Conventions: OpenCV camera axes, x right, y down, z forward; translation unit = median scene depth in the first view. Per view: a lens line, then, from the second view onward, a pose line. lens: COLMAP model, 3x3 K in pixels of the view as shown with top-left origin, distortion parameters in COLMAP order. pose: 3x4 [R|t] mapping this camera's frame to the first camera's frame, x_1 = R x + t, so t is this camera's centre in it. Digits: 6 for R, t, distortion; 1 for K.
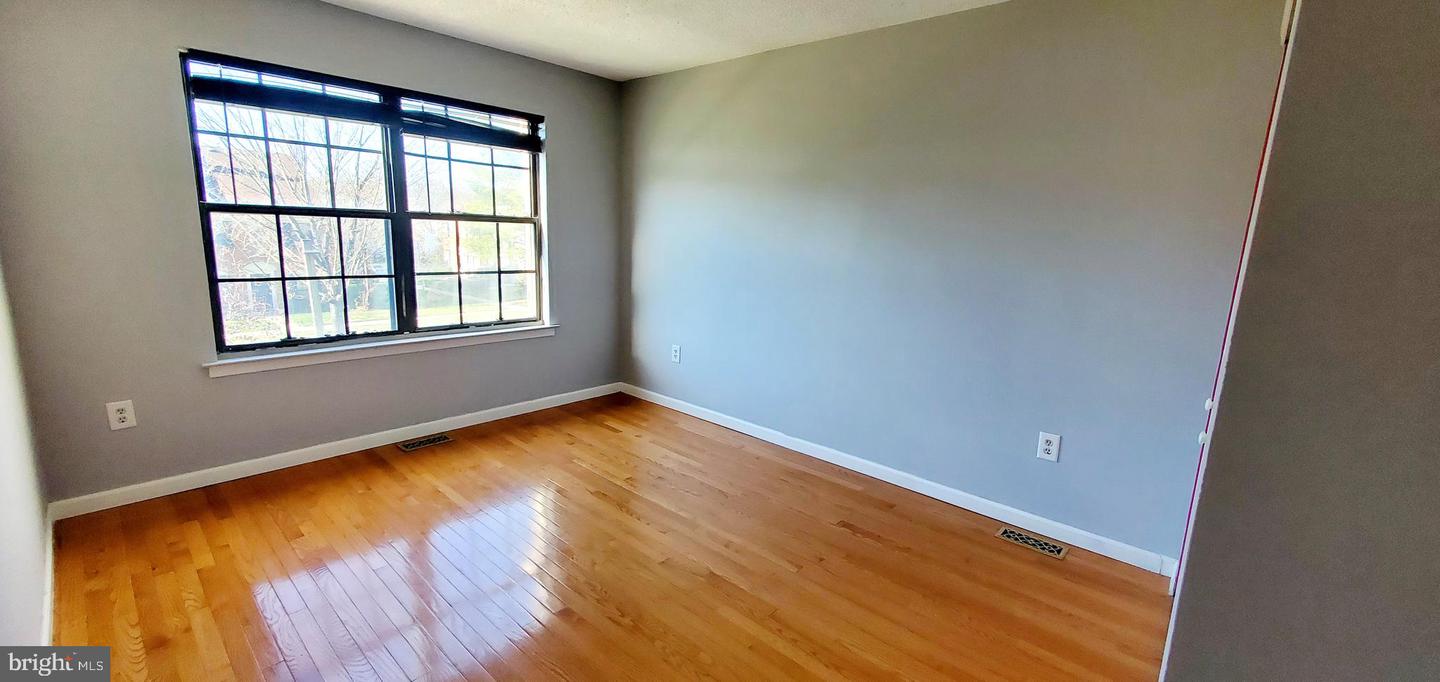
lens RADIAL K [[573.9, 0, 722.7], [0, 573.9, 340.7], [0, 0, 1]] dist [-0.000028, -0.000828]
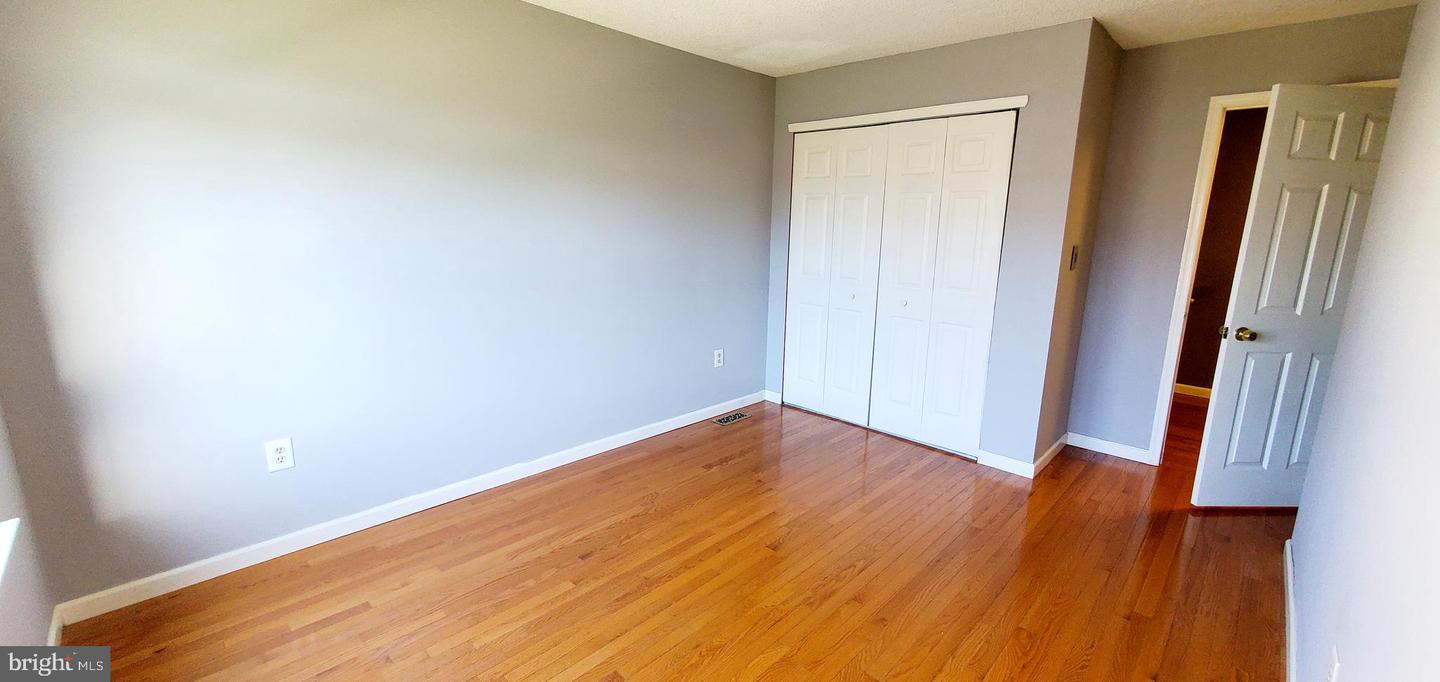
lens RADIAL K [[573.9, 0, 718.6], [0, 573.9, 344.5], [0, 0, 1]] dist [-0.000028, -0.000828]
pose [[0.037468, -0.232817, 0.971799, -0.750984], [0.187730, 0.956807, 0.221987, -0.157428], [-0.981506, 0.174118, 0.079556, 0.699490]]
